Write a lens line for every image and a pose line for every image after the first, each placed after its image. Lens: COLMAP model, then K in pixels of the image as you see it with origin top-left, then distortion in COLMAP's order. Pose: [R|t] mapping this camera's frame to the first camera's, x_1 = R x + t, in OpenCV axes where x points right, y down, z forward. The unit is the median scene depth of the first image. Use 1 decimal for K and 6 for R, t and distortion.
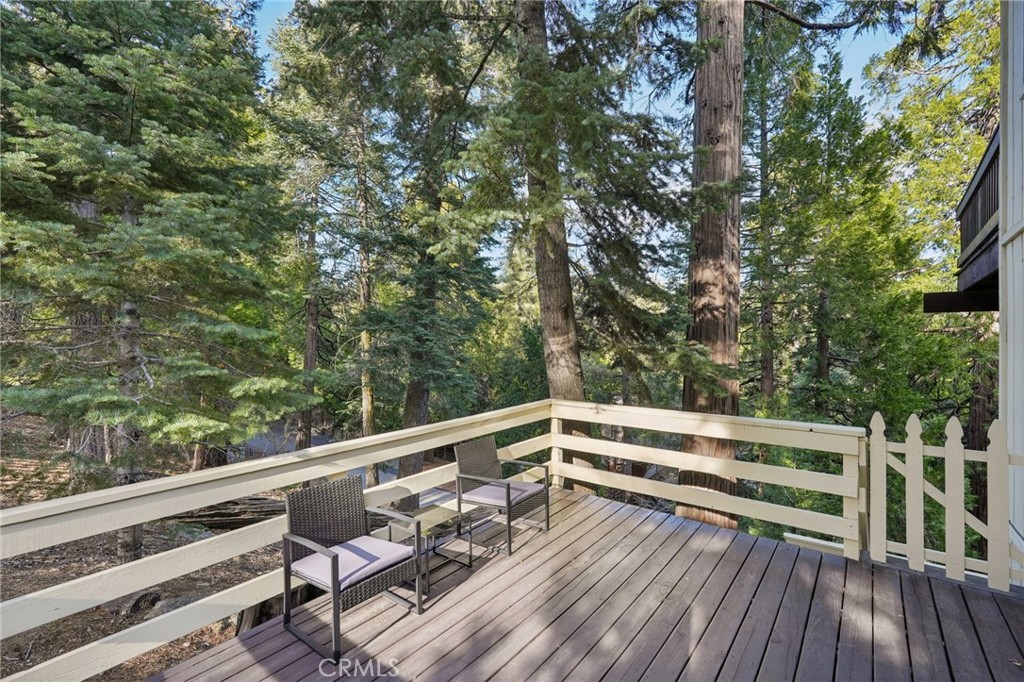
lens RADIAL K [[450.2, 0, 514.8], [0, 450.2, 346.0], [0, 0, 1]] dist [-0.008343, 0.004438]
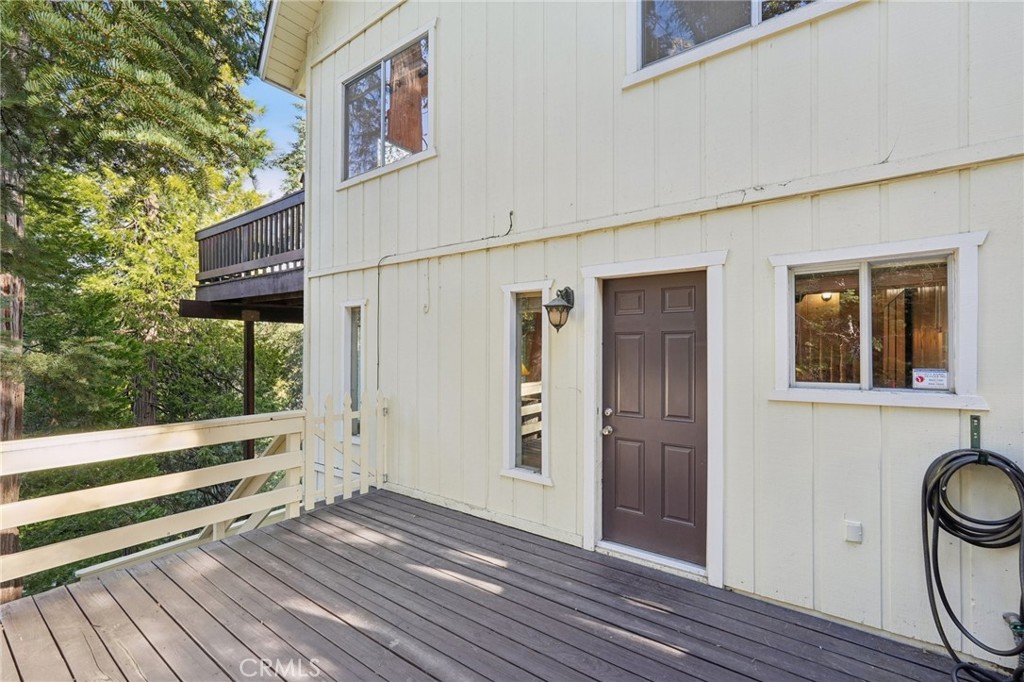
lens RADIAL K [[450.2, 0, 514.7], [0, 450.2, 340.6], [0, 0, 1]] dist [-0.008343, 0.004438]
pose [[-0.029790, 0.014838, 0.999446, -0.419059], [0.001453, 0.999889, -0.014801, 0.008322], [-0.999555, 0.001011, -0.029808, 0.359024]]
